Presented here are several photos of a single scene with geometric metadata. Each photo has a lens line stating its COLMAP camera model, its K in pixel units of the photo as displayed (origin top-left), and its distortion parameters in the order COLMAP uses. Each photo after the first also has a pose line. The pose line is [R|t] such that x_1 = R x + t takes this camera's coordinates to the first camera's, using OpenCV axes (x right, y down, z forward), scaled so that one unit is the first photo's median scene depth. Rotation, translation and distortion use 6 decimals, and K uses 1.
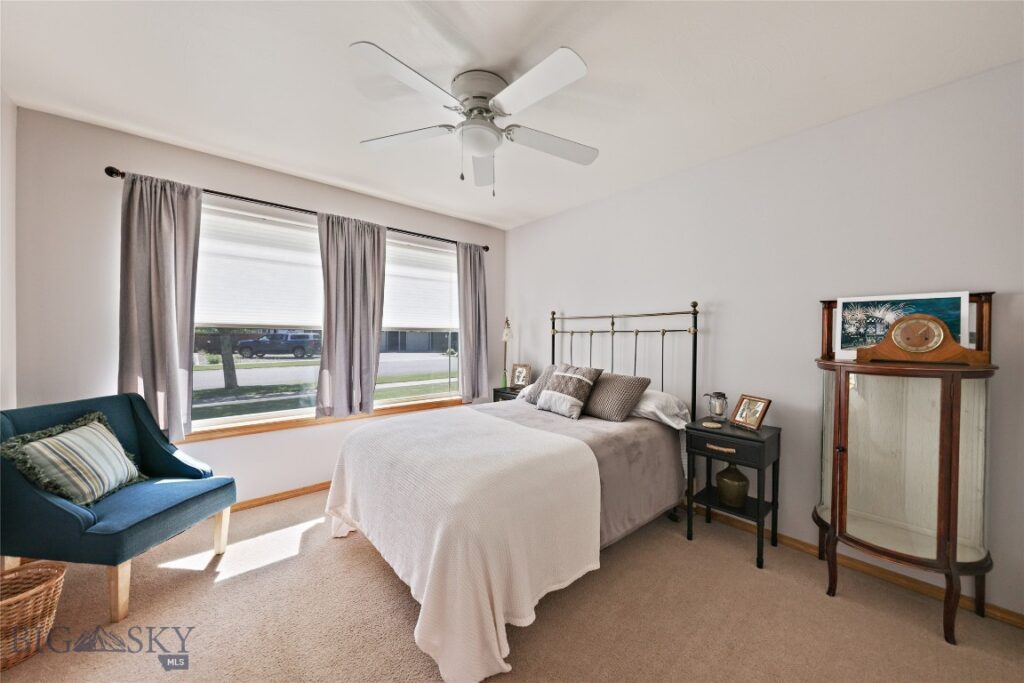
lens RADIAL K [[373.3, 0, 511.7], [0, 373.3, 338.3], [0, 0, 1]] dist [0.002599, 0.000072]
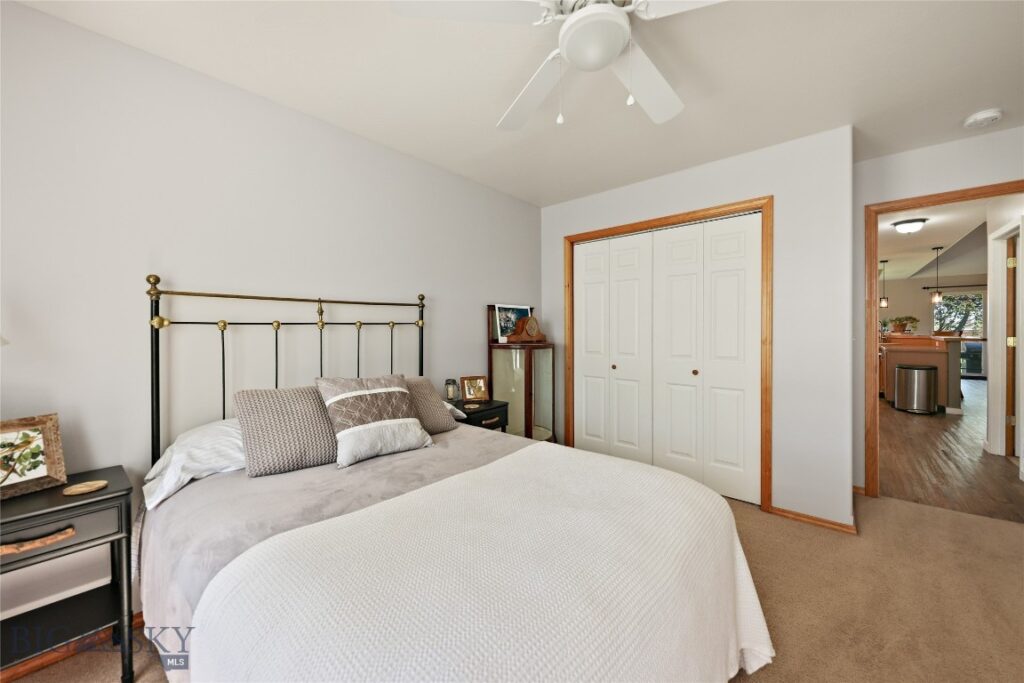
lens RADIAL K [[373.3, 0, 510.4], [0, 373.3, 333.5], [0, 0, 1]] dist [0.002599, 0.000072]
pose [[-0.140696, -0.013387, 0.989962, -0.525239], [0.016015, 0.999747, 0.015796, -0.006310], [-0.989923, 0.018077, -0.140446, 0.892129]]
